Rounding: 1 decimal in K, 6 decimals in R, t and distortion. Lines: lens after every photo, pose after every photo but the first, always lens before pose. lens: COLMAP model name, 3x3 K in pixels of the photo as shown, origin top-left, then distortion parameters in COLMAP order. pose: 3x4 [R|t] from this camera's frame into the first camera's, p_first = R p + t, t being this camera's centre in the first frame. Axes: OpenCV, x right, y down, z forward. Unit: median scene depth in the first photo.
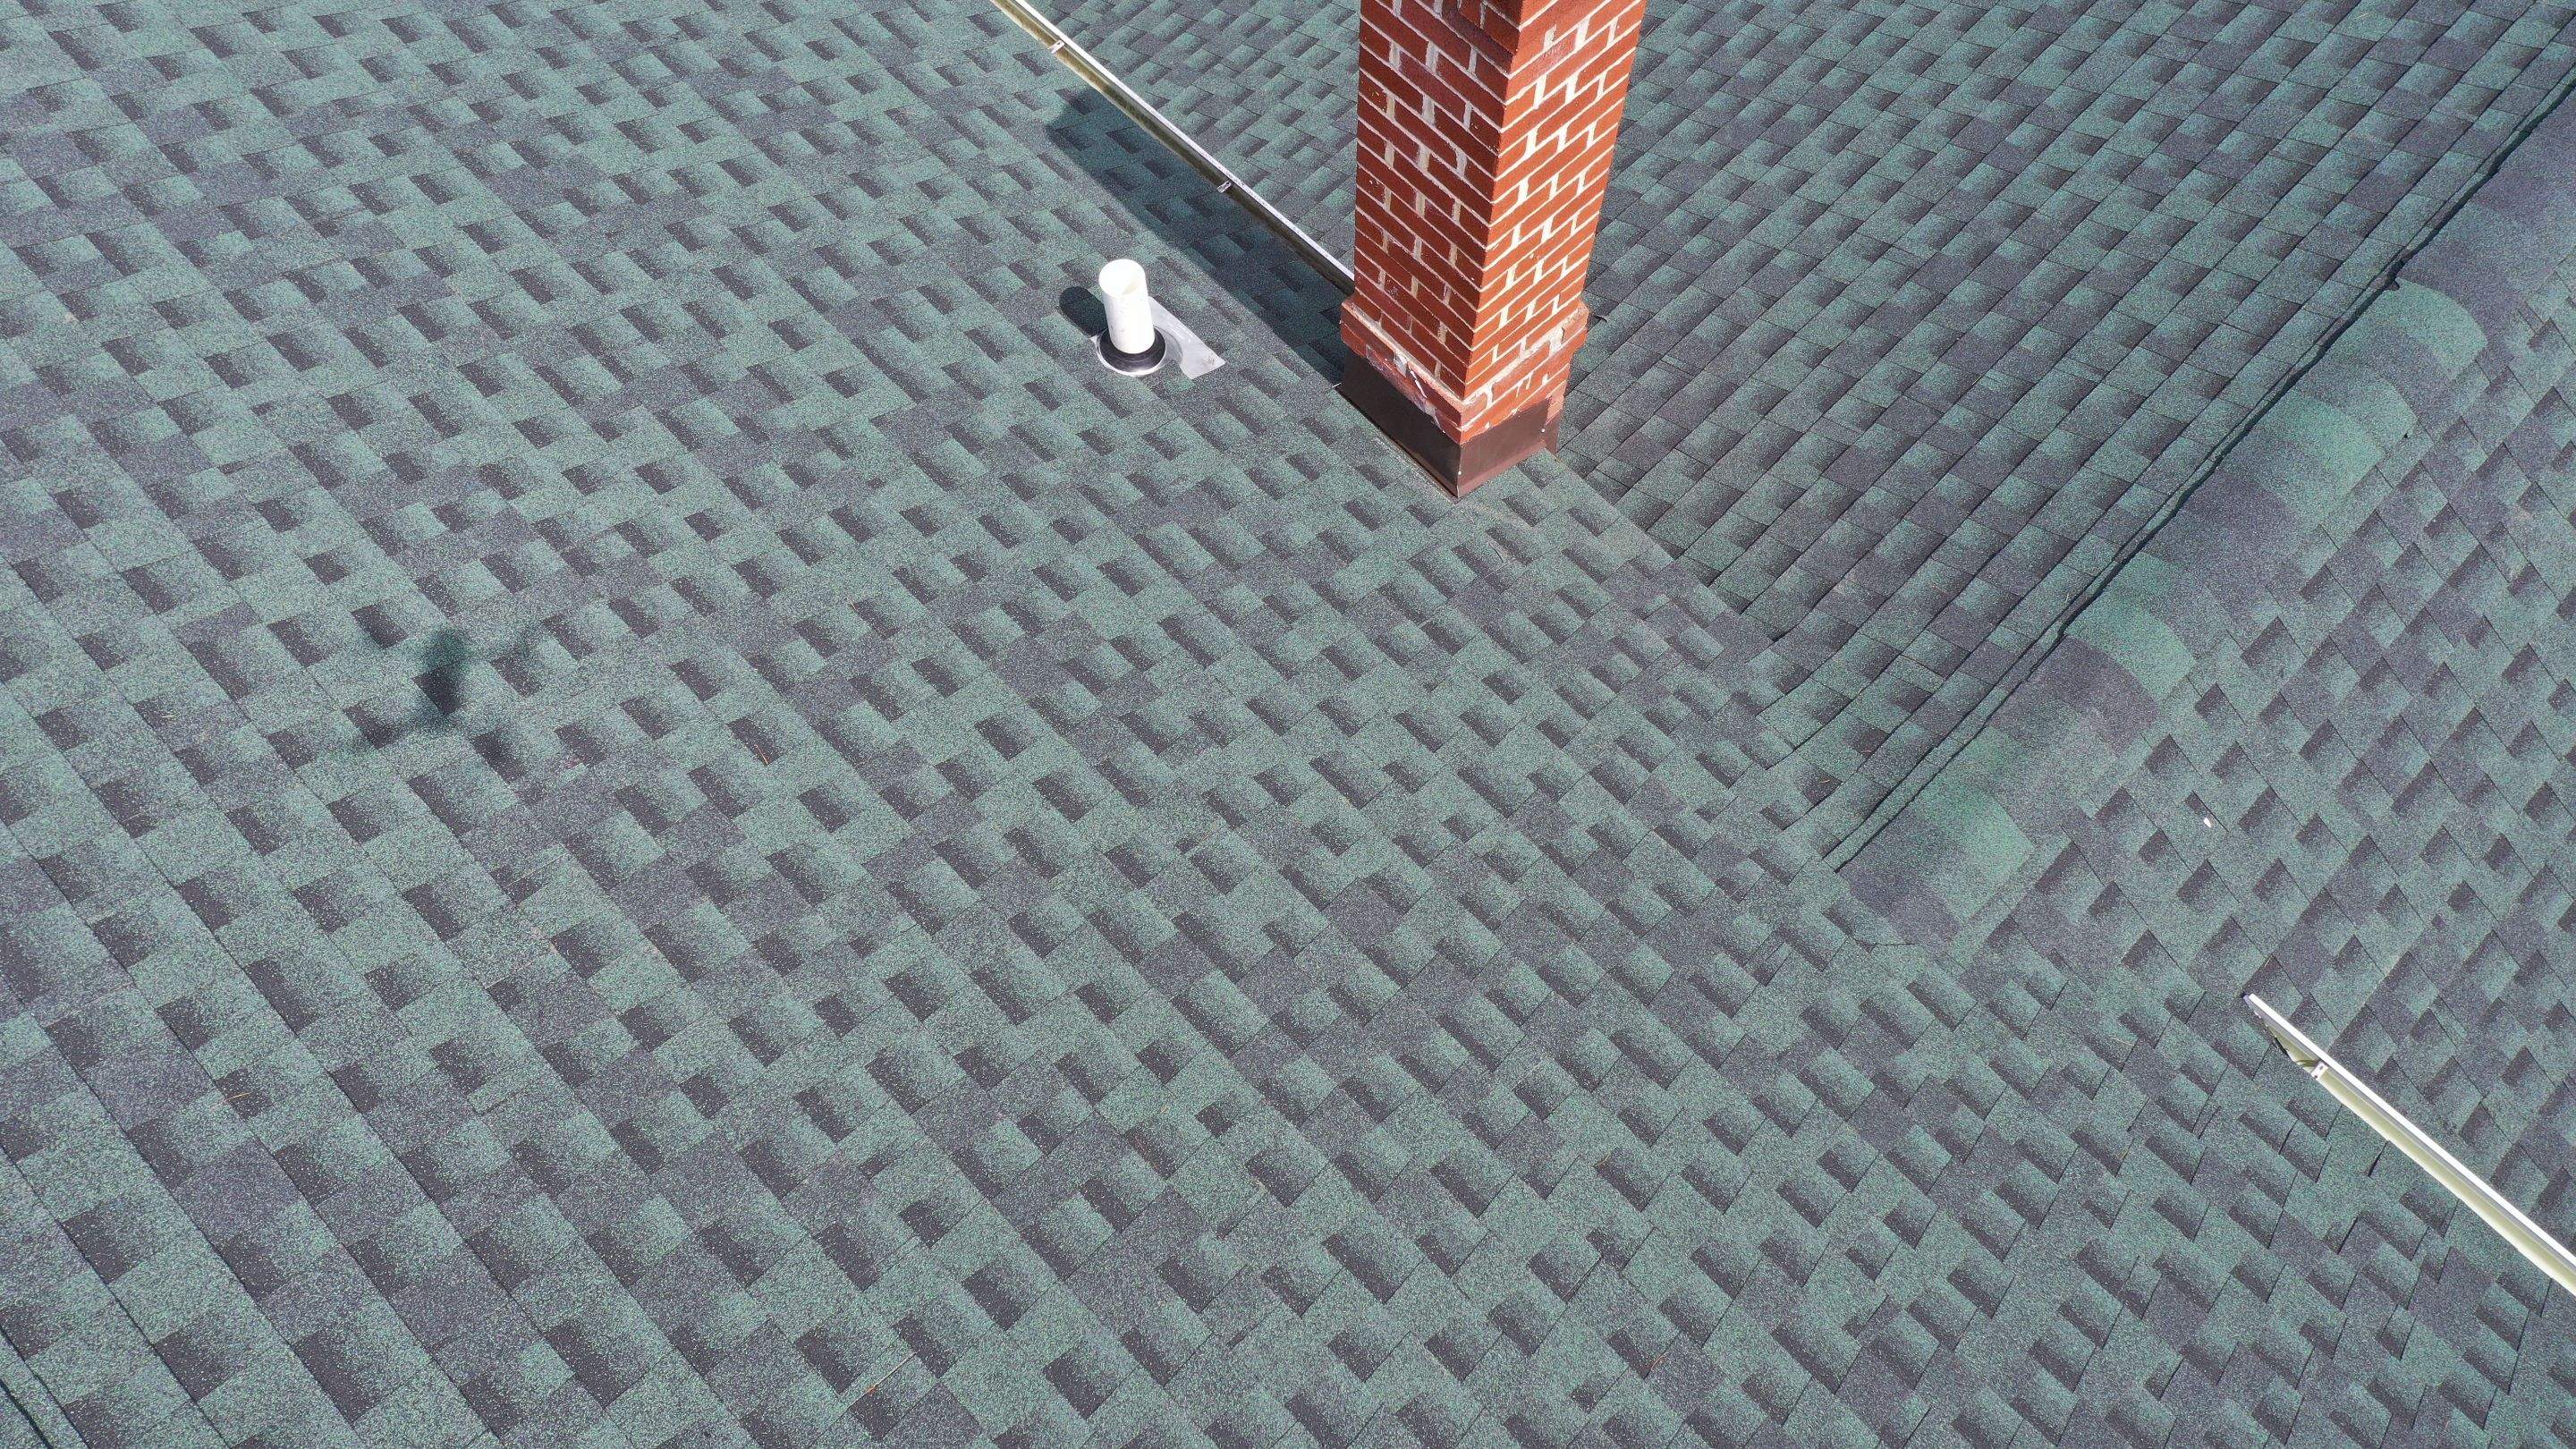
lens RADIAL K [[2051.6, 0, 1286.6], [0, 2051.6, 726.1], [0, 0, 1]] dist [0.002619, 0.016723]
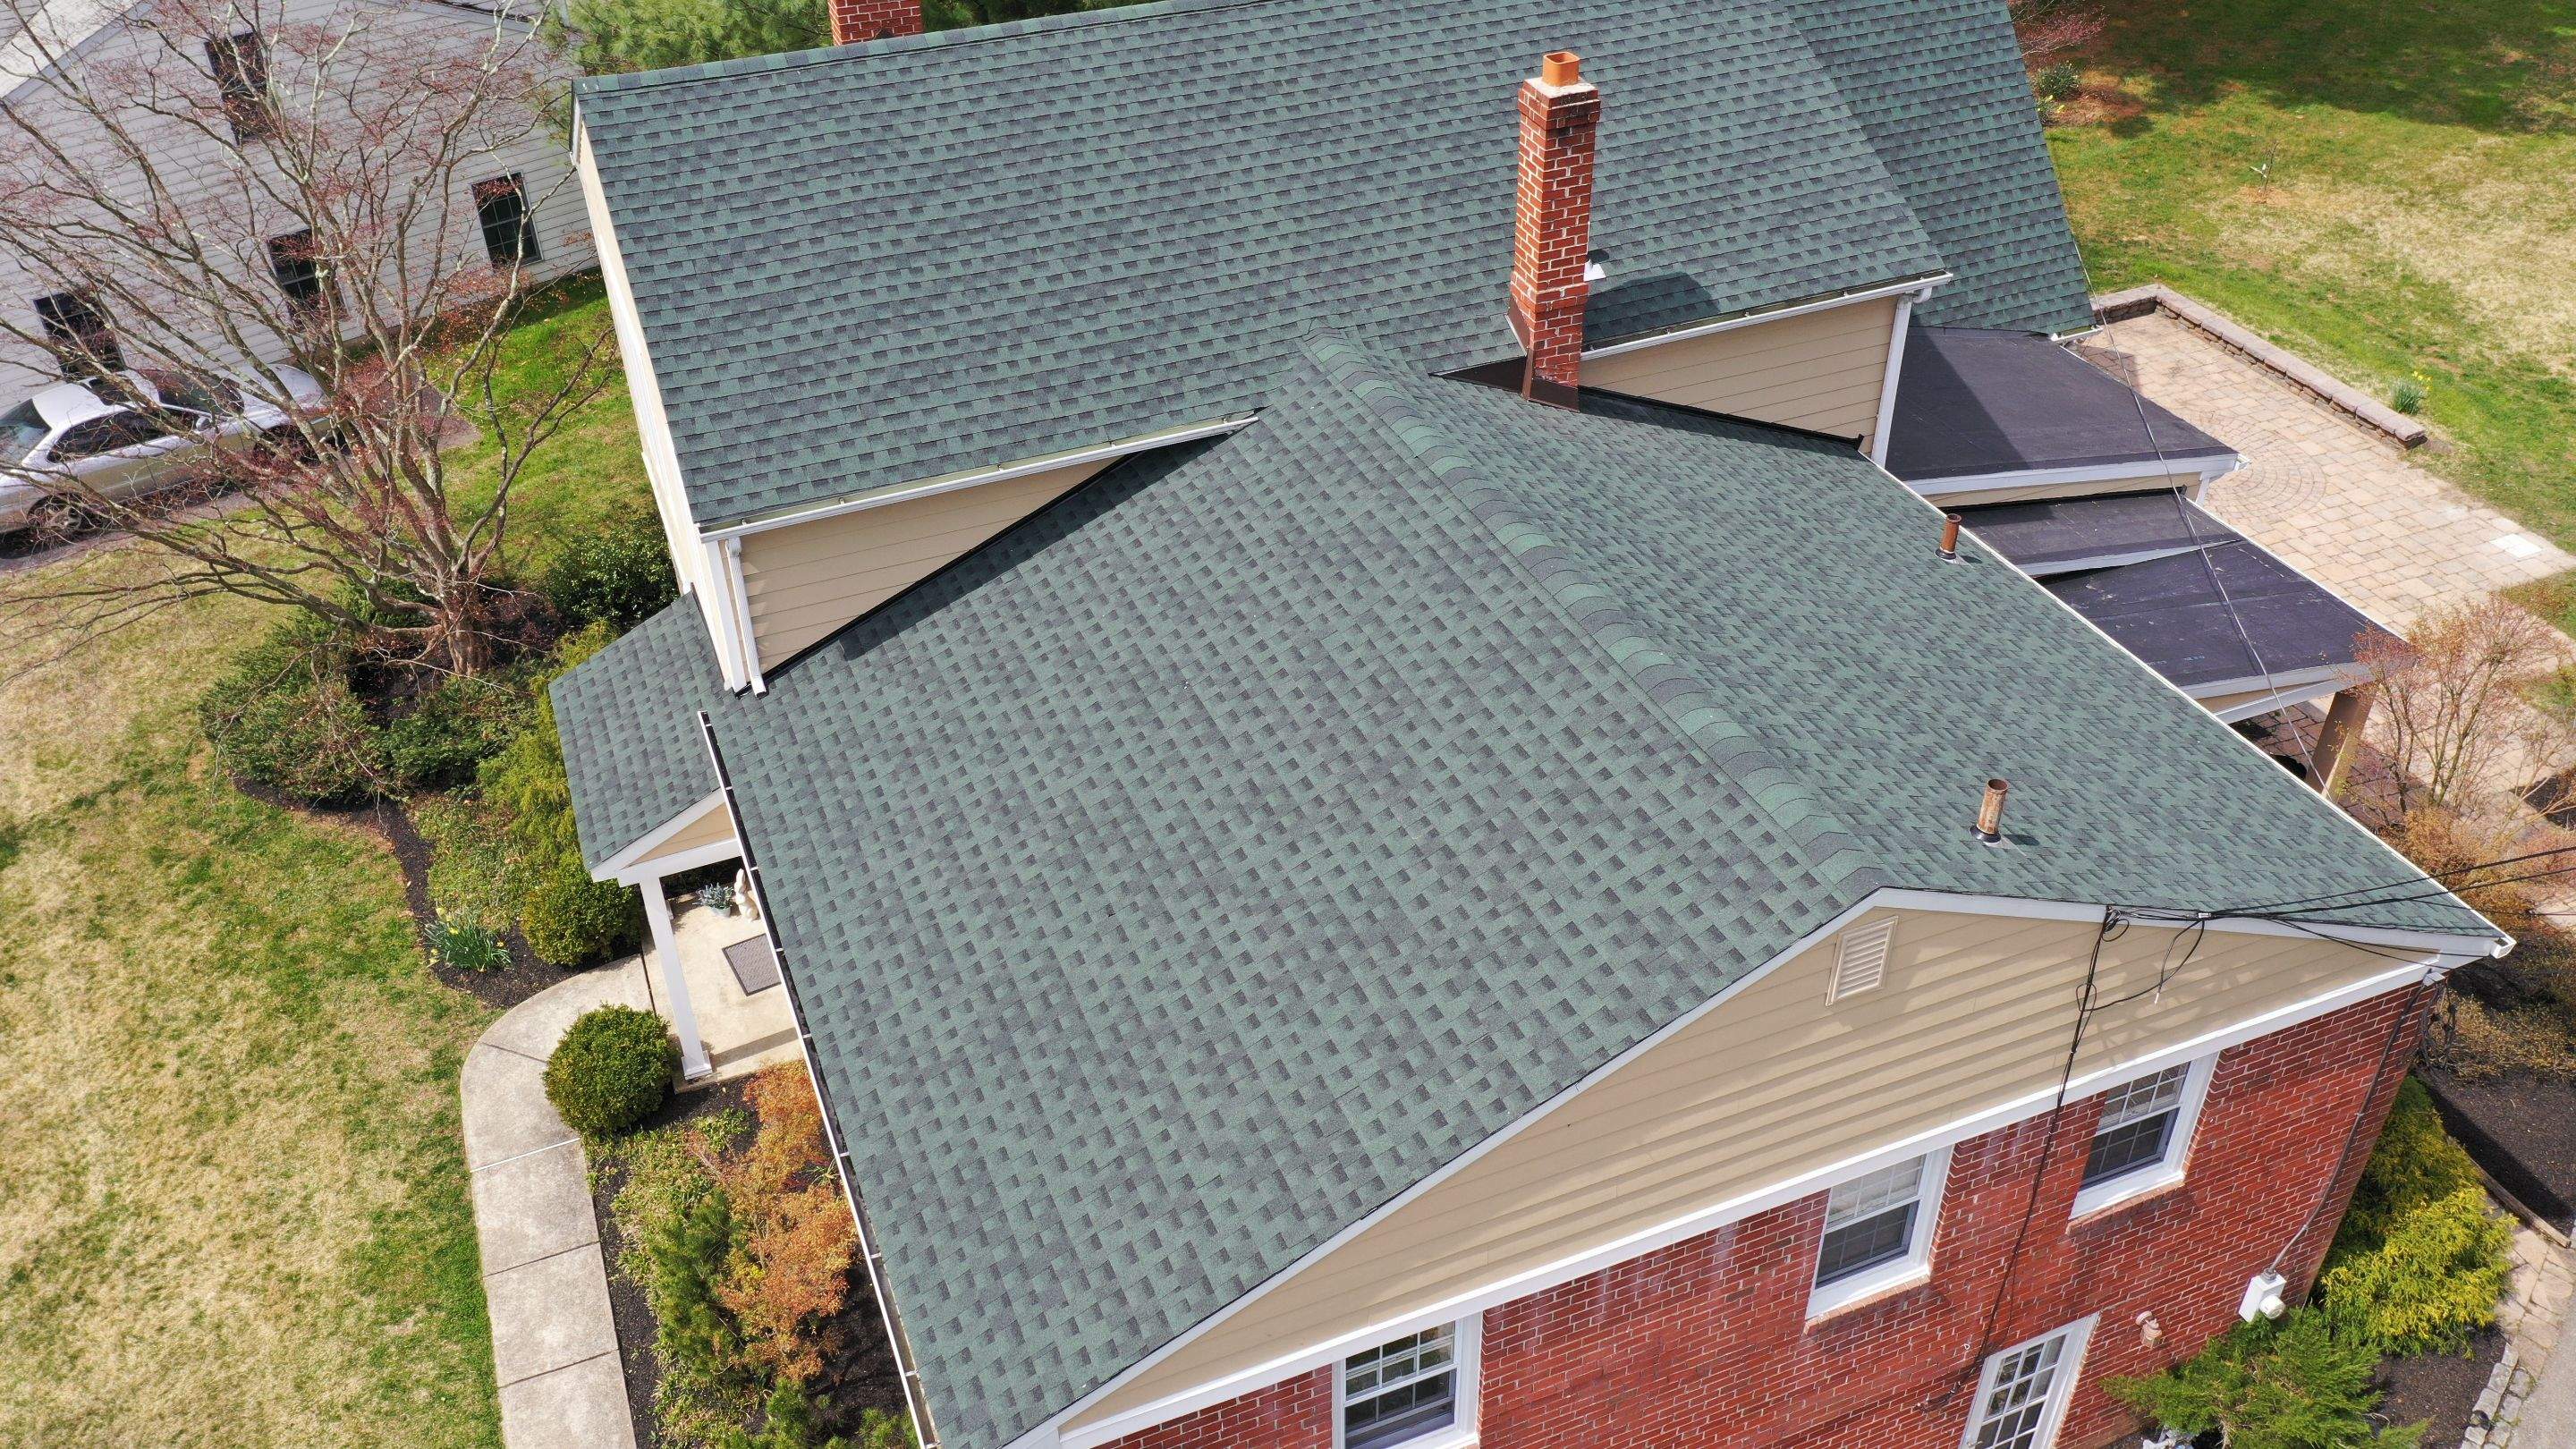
lens RADIAL K [[2051.6, 0, 1284.8], [0, 2051.6, 722.3], [0, 0, 1]] dist [0.002619, 0.016723]
pose [[-0.387042, 0.556325, -0.735324, 2.852080], [-0.840627, 0.114784, 0.529312, -1.413798], [0.378873, 0.822999, 0.423236, 0.103820]]
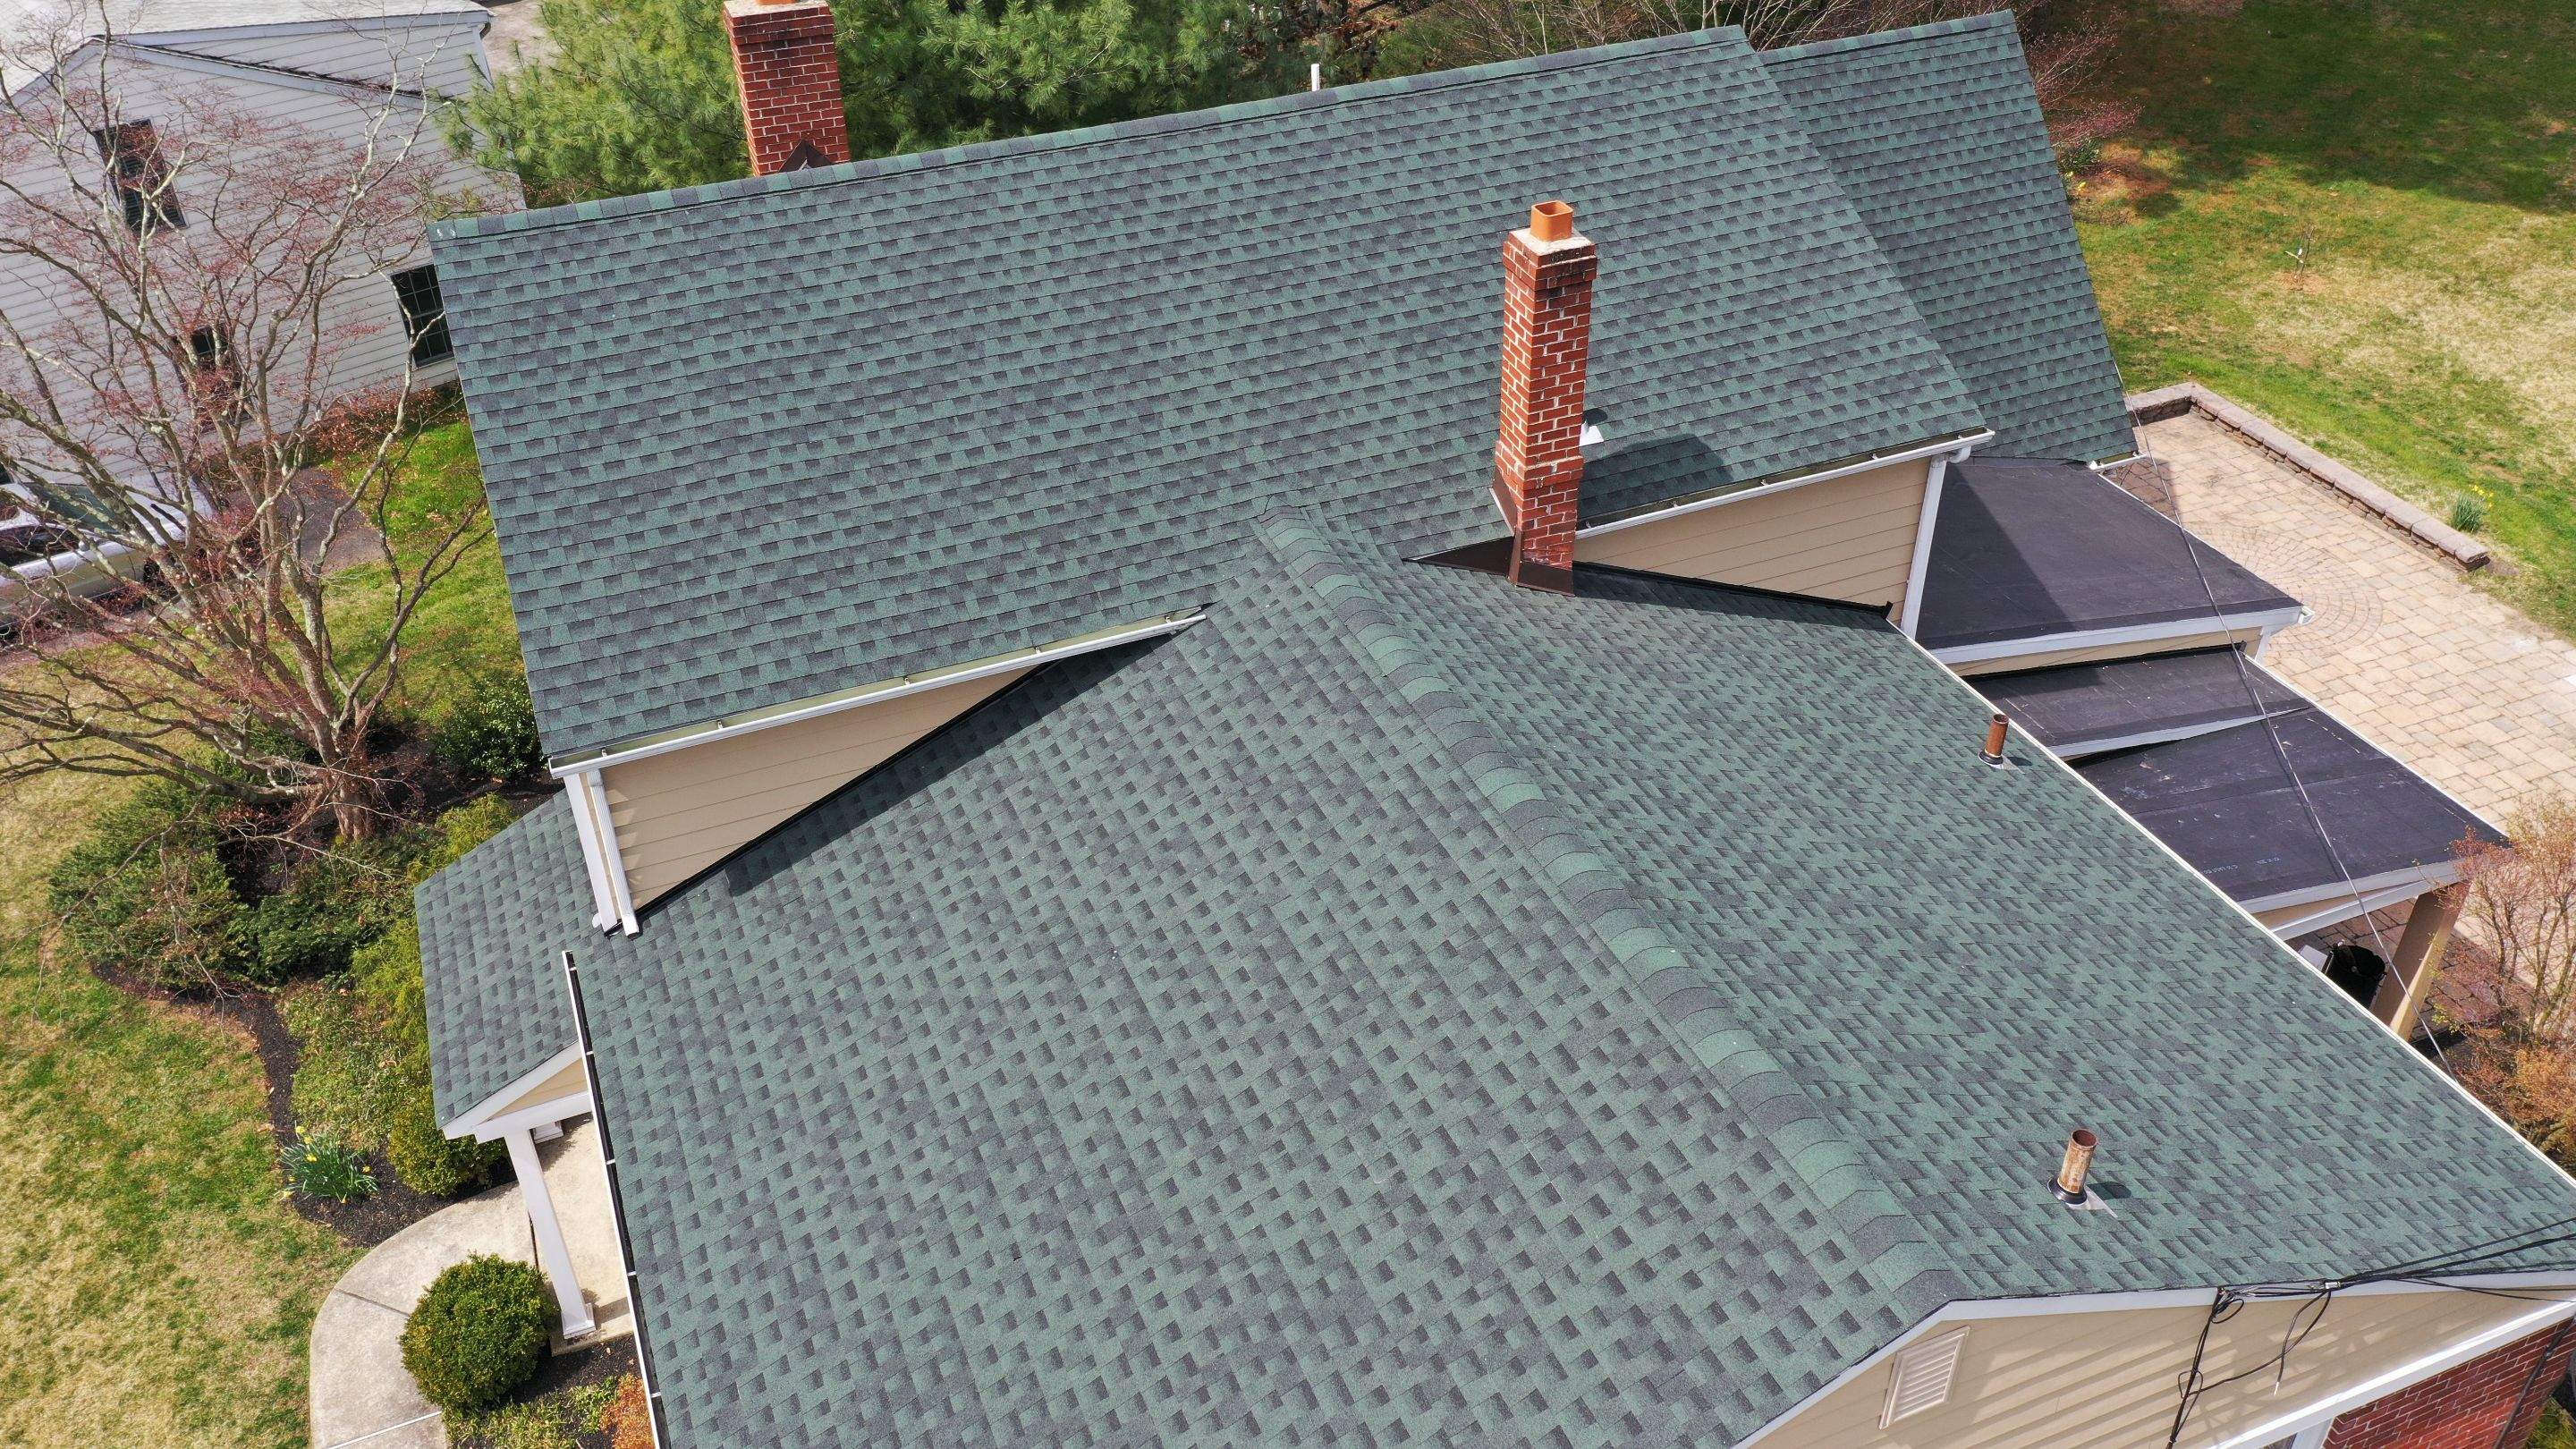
lens RADIAL K [[2051.6, 0, 1282.3], [0, 2051.6, 719.6], [0, 0, 1]] dist [0.002619, 0.016723]
pose [[-0.385851, 0.547389, -0.742620, 2.397374], [-0.841084, 0.122030, 0.526960, -1.290020], [0.379074, 0.827934, 0.413314, 0.059162]]
